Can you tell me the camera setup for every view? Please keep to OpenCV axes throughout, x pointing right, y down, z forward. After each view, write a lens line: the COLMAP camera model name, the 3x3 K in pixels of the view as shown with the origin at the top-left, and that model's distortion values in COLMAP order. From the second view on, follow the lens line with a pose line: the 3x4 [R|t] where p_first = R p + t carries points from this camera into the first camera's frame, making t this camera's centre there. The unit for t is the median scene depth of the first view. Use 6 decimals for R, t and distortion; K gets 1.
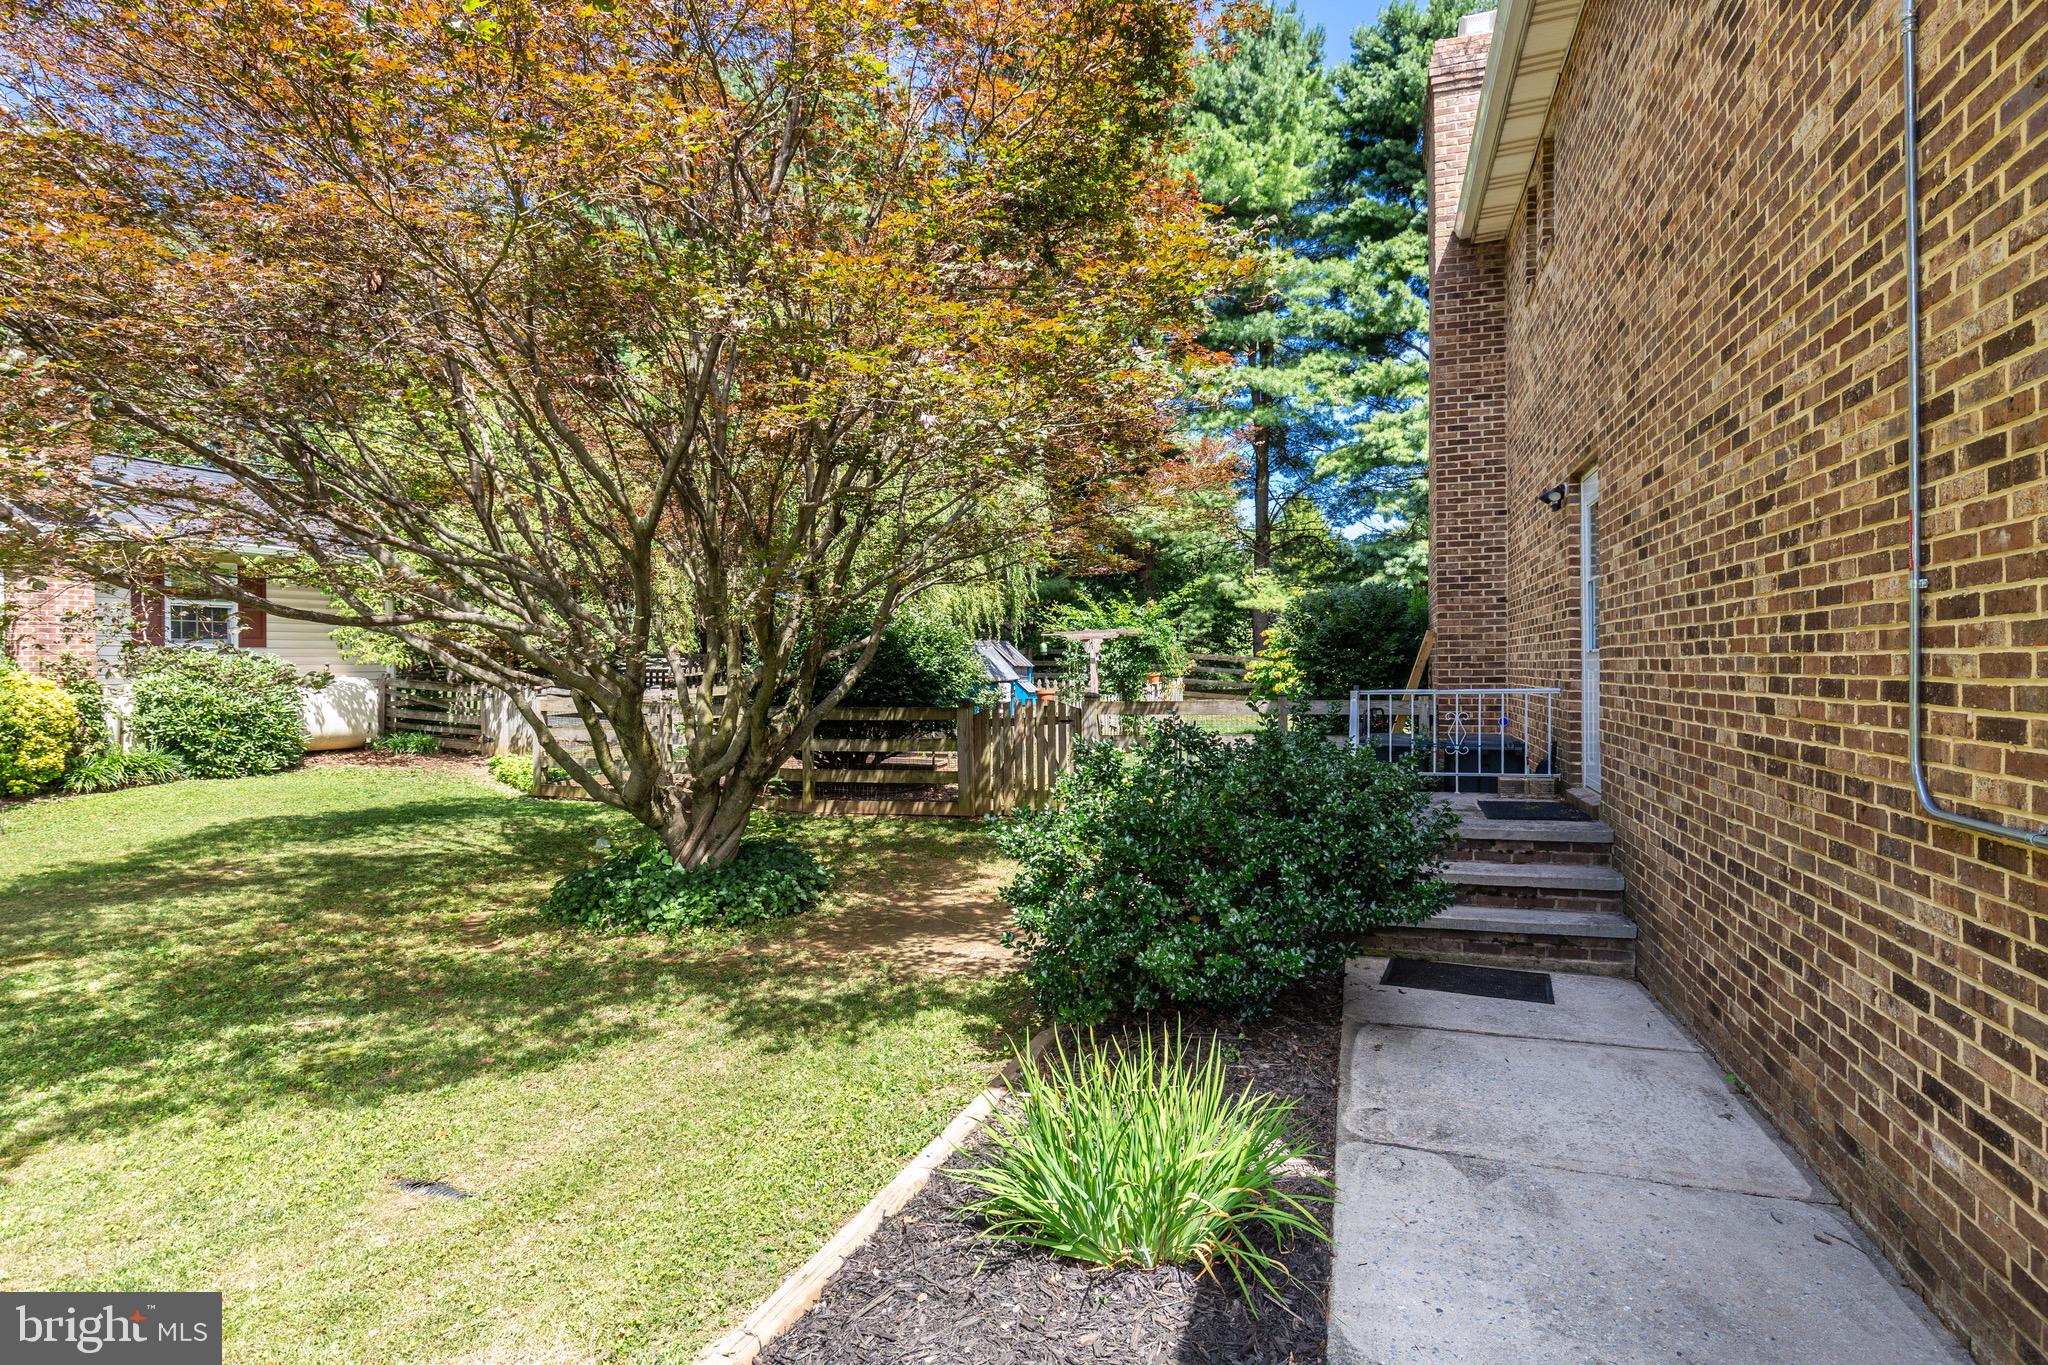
lens RADIAL K [[1015.9, 0, 1031.8], [0, 1015.9, 673.2], [0, 0, 1]] dist [0.005394, 0.000476]
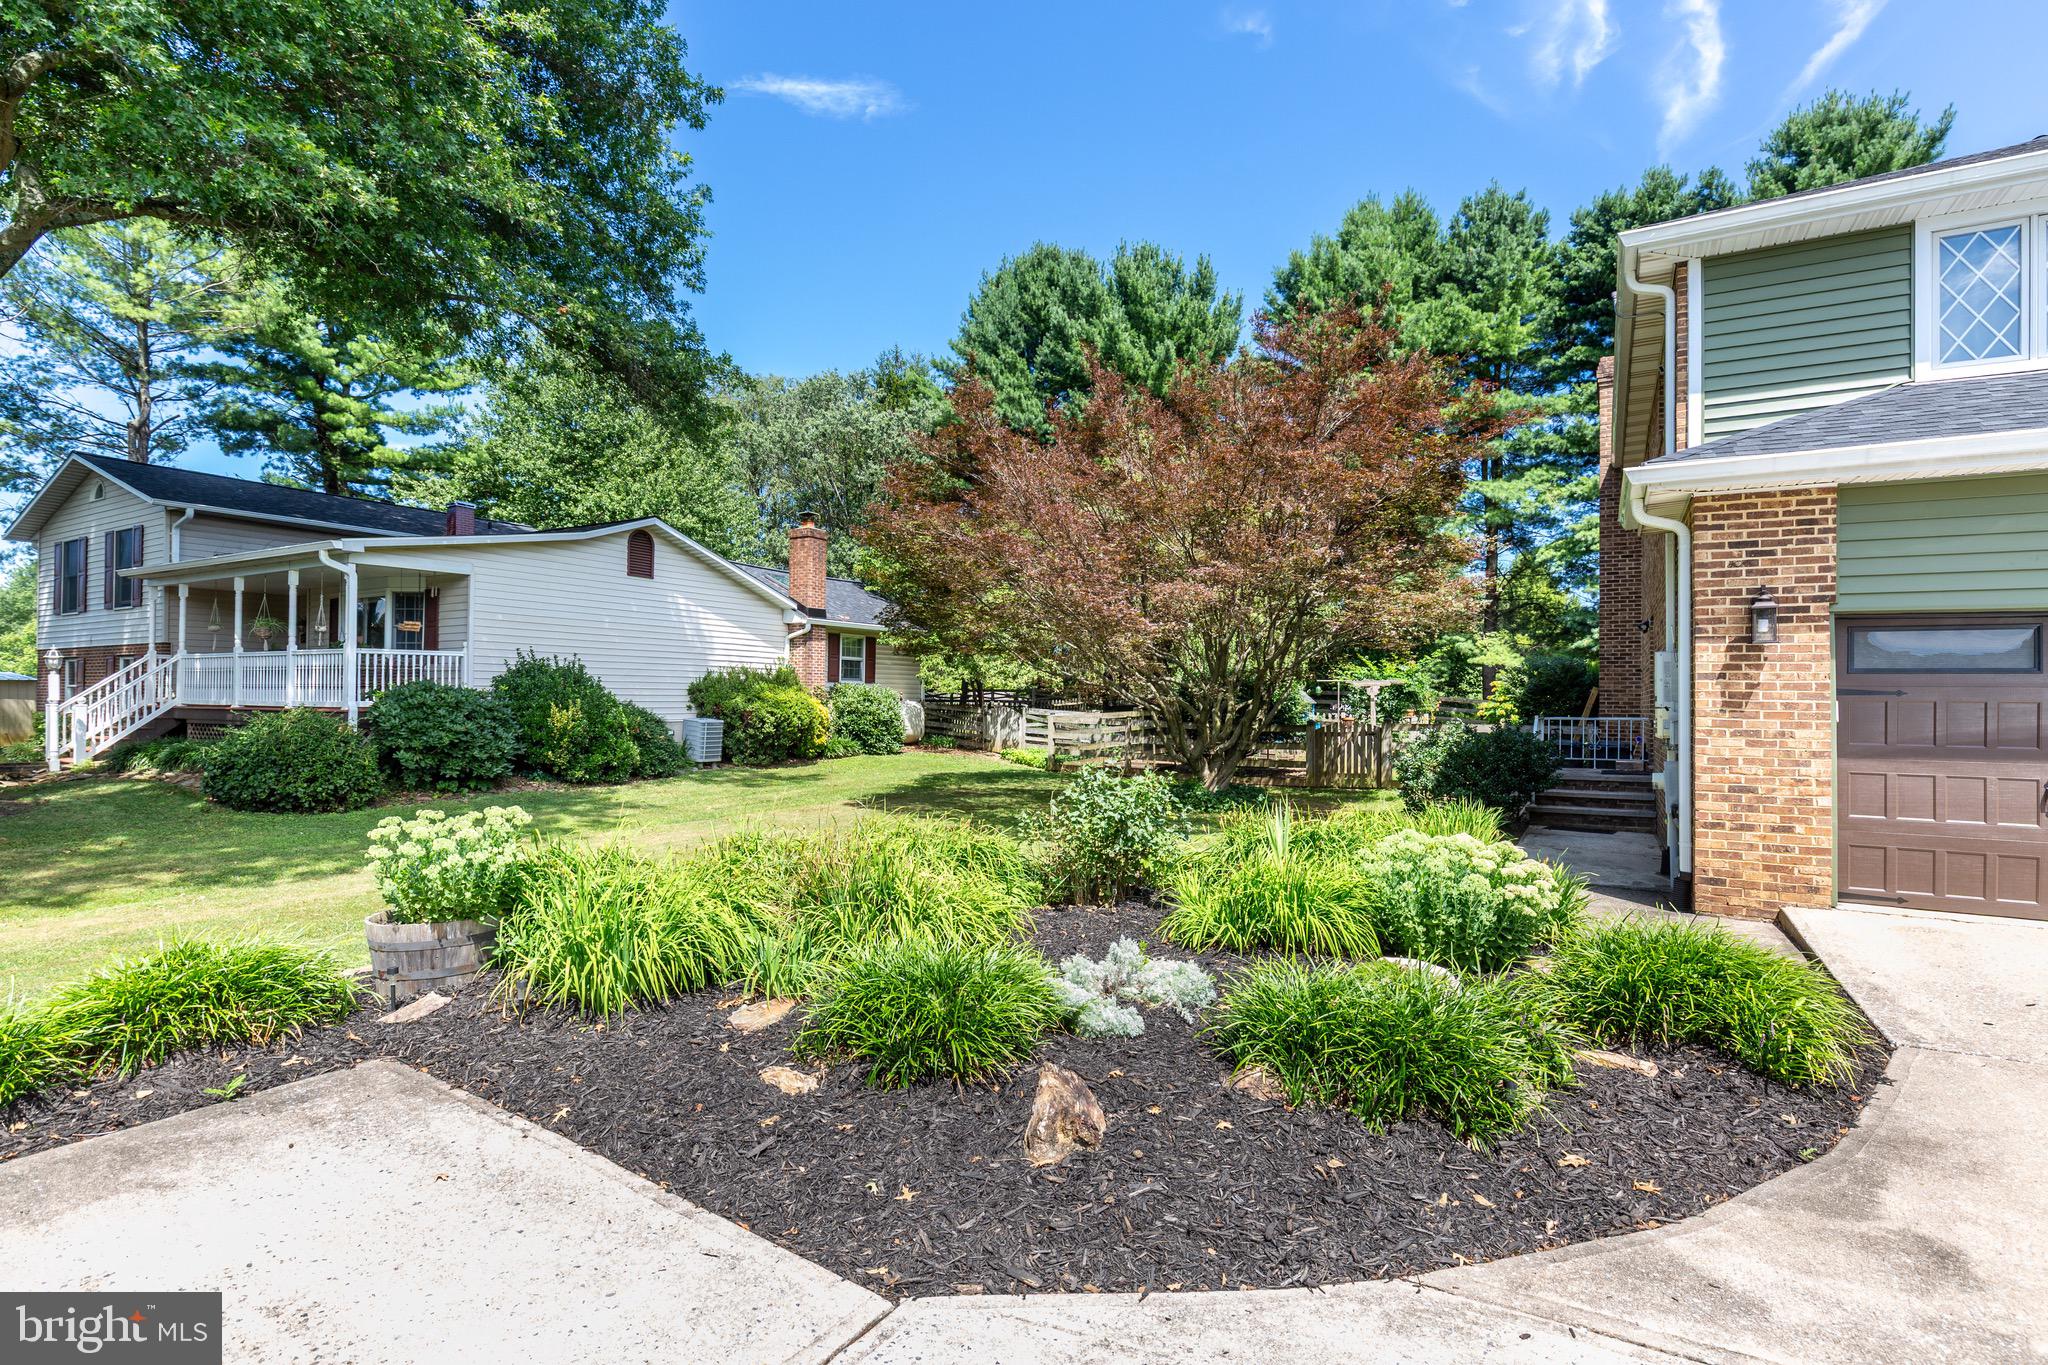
lens RADIAL K [[1015.9, 0, 1010.4], [0, 1015.9, 685.9], [0, 0, 1]] dist [0.005394, 0.000476]
pose [[0.976449, 0.016139, -0.215145, -0.095396], [-0.021241, 0.999545, -0.021424, 0.007110], [0.214701, 0.025490, 0.976347, -0.413289]]
